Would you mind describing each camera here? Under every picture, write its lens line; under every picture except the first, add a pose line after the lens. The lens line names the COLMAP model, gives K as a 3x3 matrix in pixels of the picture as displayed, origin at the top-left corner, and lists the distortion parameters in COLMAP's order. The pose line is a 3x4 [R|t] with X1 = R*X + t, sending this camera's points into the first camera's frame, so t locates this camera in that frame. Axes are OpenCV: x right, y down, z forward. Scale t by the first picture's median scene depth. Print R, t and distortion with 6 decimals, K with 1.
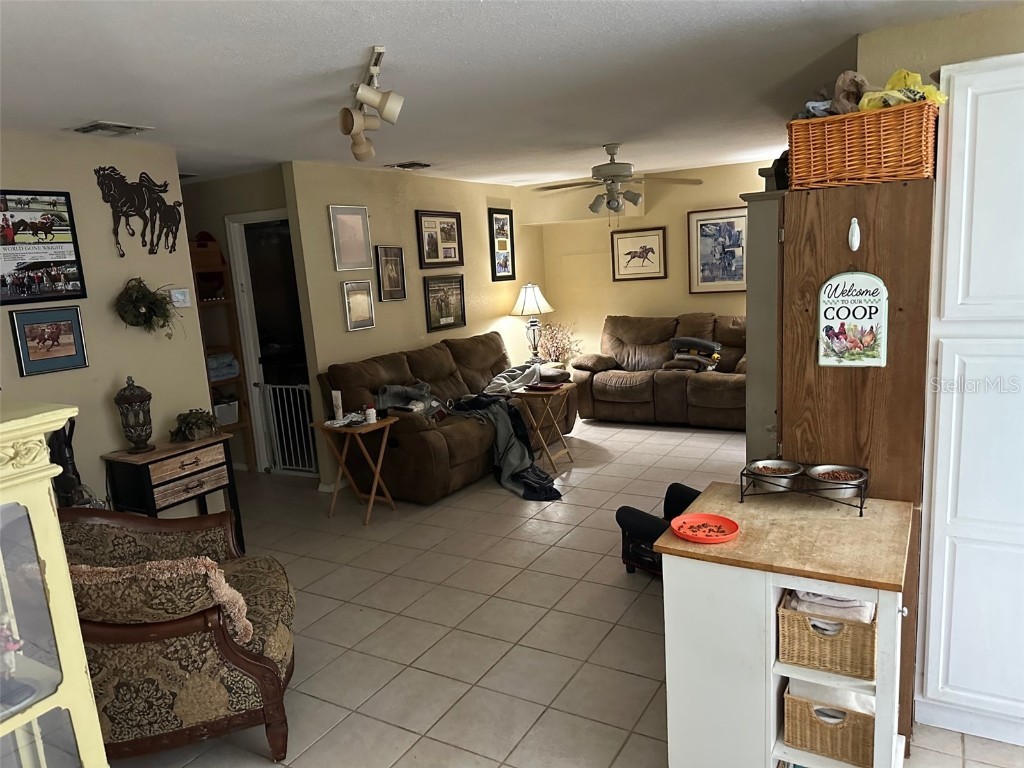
lens RADIAL K [[712.4, 0, 512.2], [0, 712.4, 386.9], [0, 0, 1]] dist [0.022162, -0.042304]
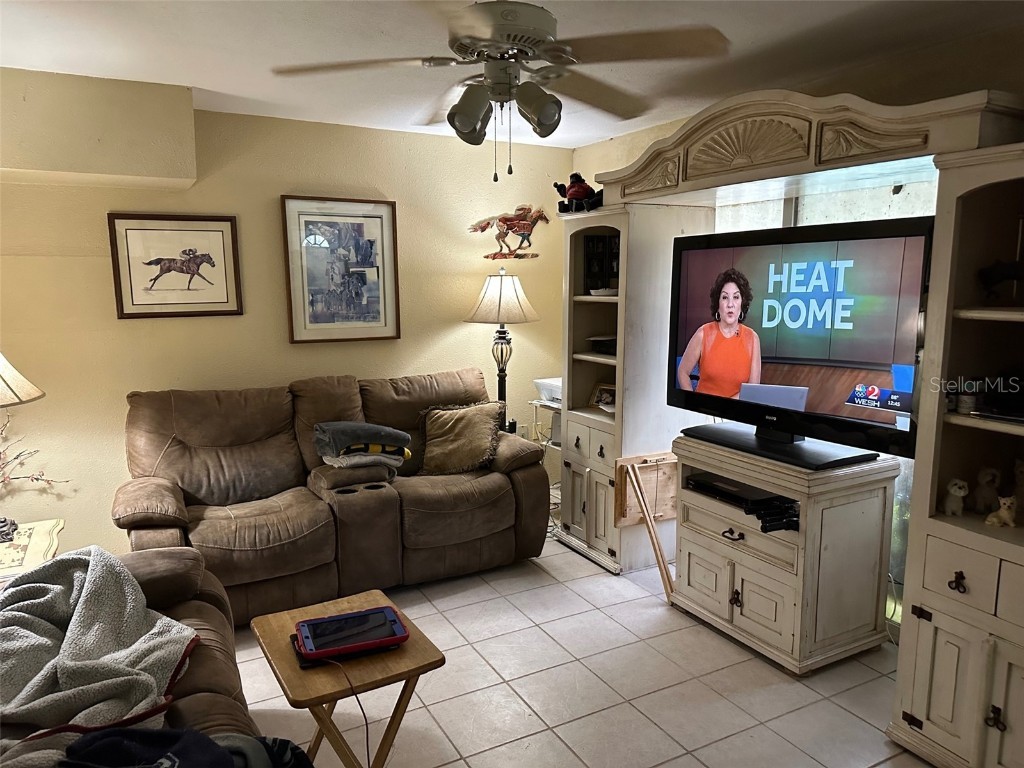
lens RADIAL K [[712.4, 0, 515.5], [0, 712.4, 383.3], [0, 0, 1]] dist [0.022162, -0.042304]
pose [[0.498727, -0.051016, 0.865257, -0.145143], [0.122490, 0.992396, -0.012089, -0.072057], [-0.858061, 0.112014, 0.501184, 0.577904]]
